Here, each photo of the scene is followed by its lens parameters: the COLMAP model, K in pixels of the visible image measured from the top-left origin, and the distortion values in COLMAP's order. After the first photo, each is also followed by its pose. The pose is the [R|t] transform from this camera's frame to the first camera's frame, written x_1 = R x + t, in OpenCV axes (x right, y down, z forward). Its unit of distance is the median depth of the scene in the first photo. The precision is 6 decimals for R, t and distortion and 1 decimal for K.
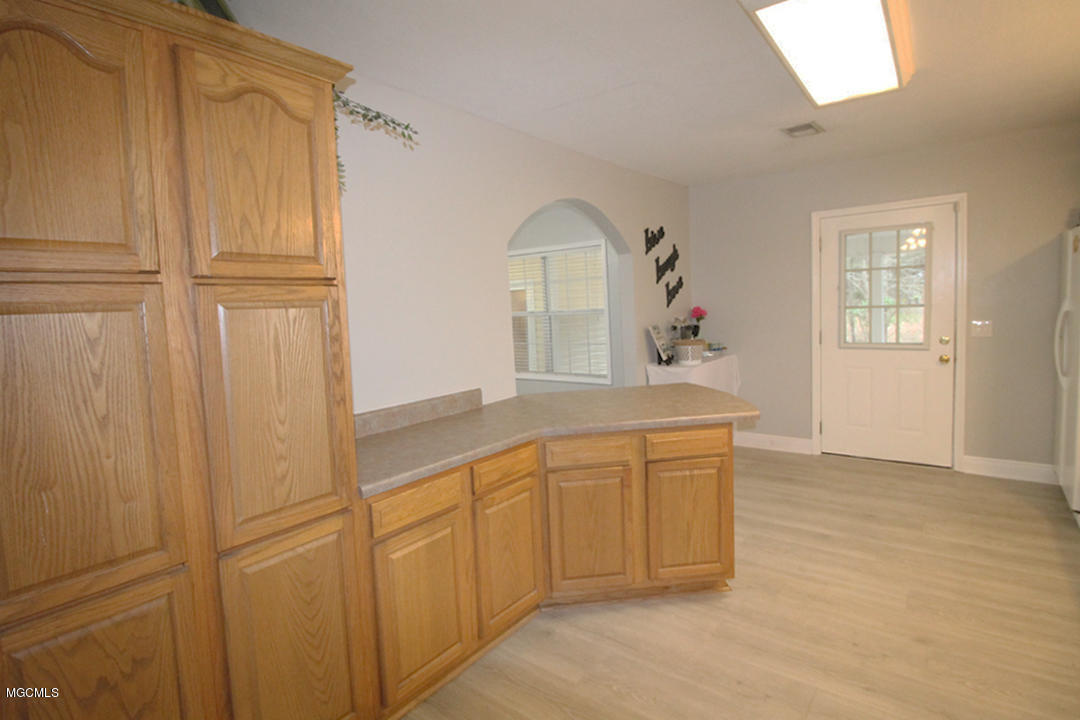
lens RADIAL K [[538.6, 0, 528.3], [0, 538.6, 343.8], [0, 0, 1]] dist [0.001596, -0.014757]
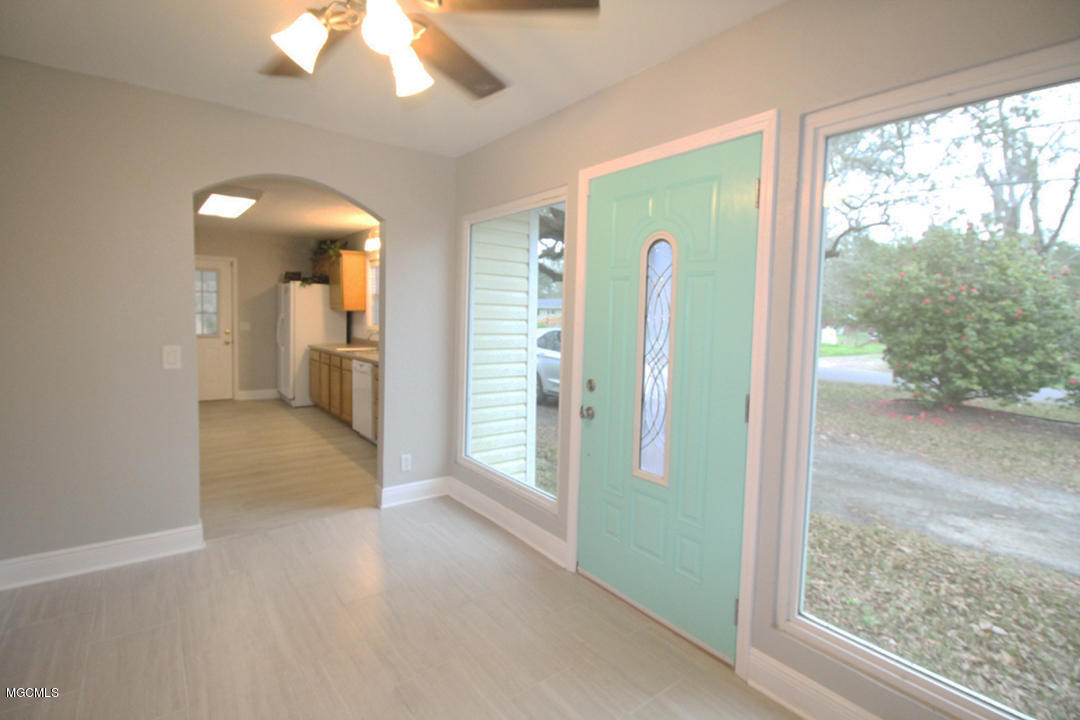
lens RADIAL K [[502.1, 0, 543.8], [0, 502.1, 344.6], [0, 0, 1]] dist [0.001888, -0.012260]
pose [[0.216371, -0.003207, 0.976306, -1.222822], [0.035581, 0.999356, -0.004603, 0.143229], [-0.975663, 0.035734, 0.216346, -0.817160]]
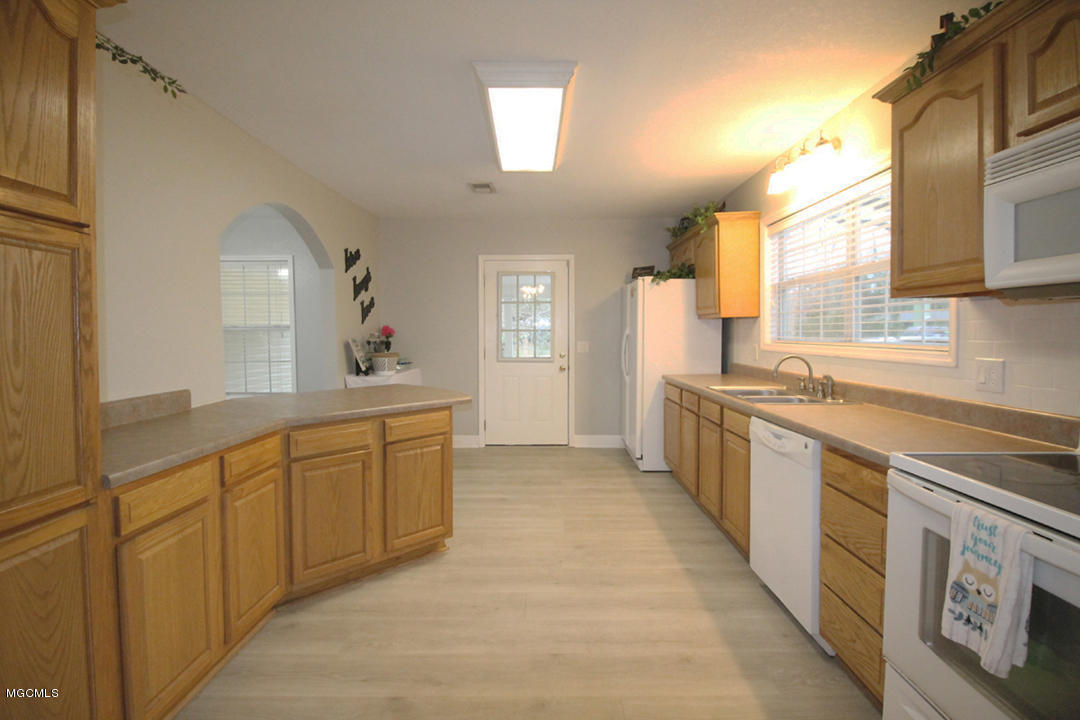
lens RADIAL K [[509.9, 0, 540.6], [0, 509.9, 346.1], [0, 0, 1]] dist [-0.000054, -0.012595]
pose [[0.781584, 0.027346, 0.623200, -0.194183], [0.011966, 0.998198, -0.058808, 0.081940], [-0.623685, 0.053421, 0.779848, -0.037753]]
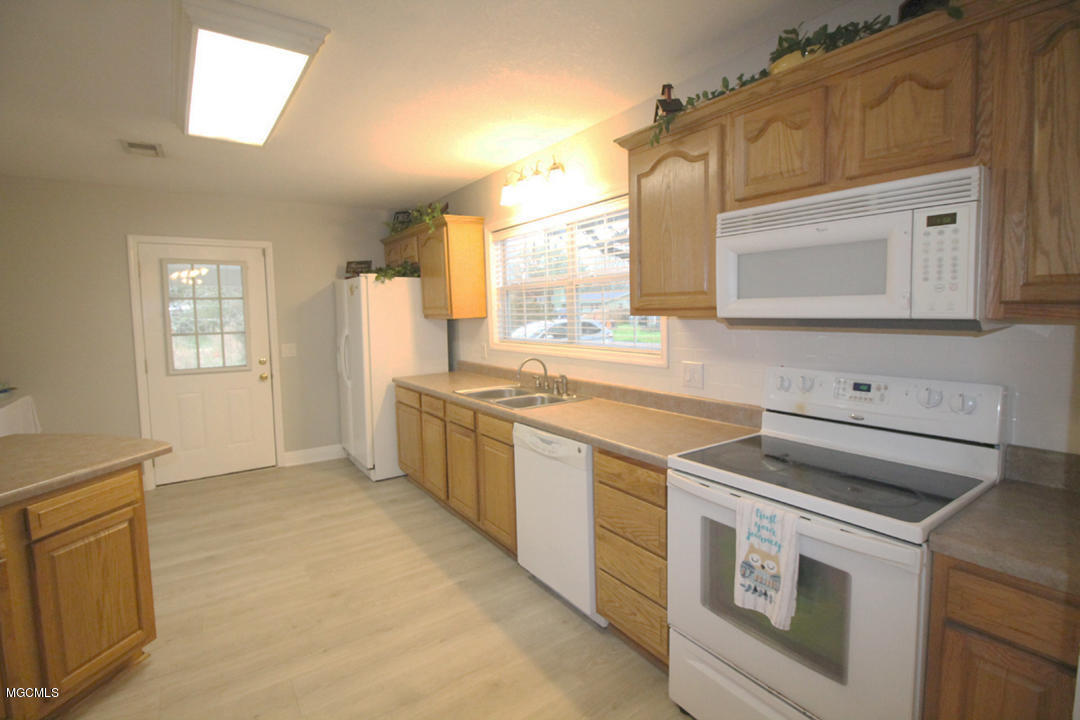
lens RADIAL K [[502.1, 0, 543.8], [0, 502.1, 344.6], [0, 0, 1]] dist [0.001888, -0.012260]
pose [[0.275901, -0.023419, 0.960901, -0.220514], [0.077994, 0.996952, 0.001903, 0.004954], [-0.958016, 0.074420, 0.276887, 0.139440]]
